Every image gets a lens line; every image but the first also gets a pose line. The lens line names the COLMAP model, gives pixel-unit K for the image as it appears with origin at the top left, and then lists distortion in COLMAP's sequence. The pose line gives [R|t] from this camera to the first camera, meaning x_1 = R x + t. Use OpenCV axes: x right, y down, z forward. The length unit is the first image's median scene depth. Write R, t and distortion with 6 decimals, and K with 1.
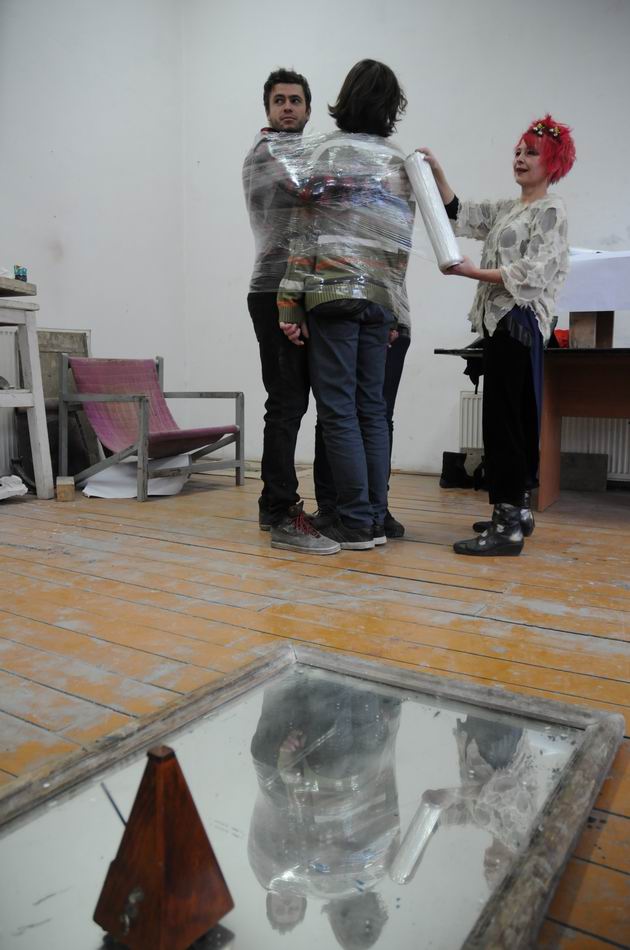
lens RADIAL K [[724.9, 0, 315.4], [0, 724.9, 473.4], [0, 0, 1]] dist [-0.120904, 0.073613]
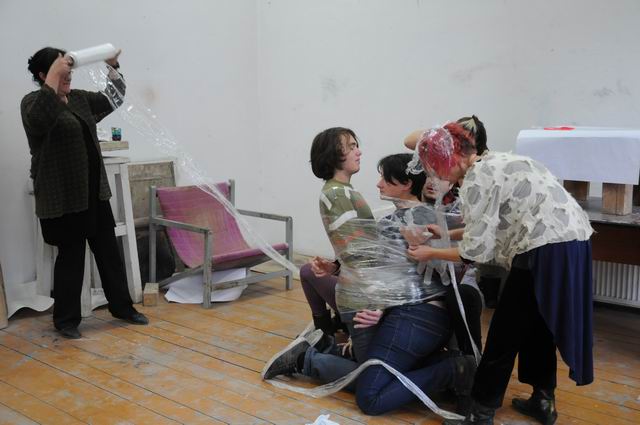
lens RADIAL K [[731.9, 0, 321.9], [0, 731.9, 211.6], [0, 0, 1]] dist [0.014350, 0.000000]
pose [[0.985839, 0.017057, -0.166823, 0.170953], [-0.014226, 0.999734, 0.018148, -0.151546], [0.167088, -0.015518, 0.985820, -0.255060]]
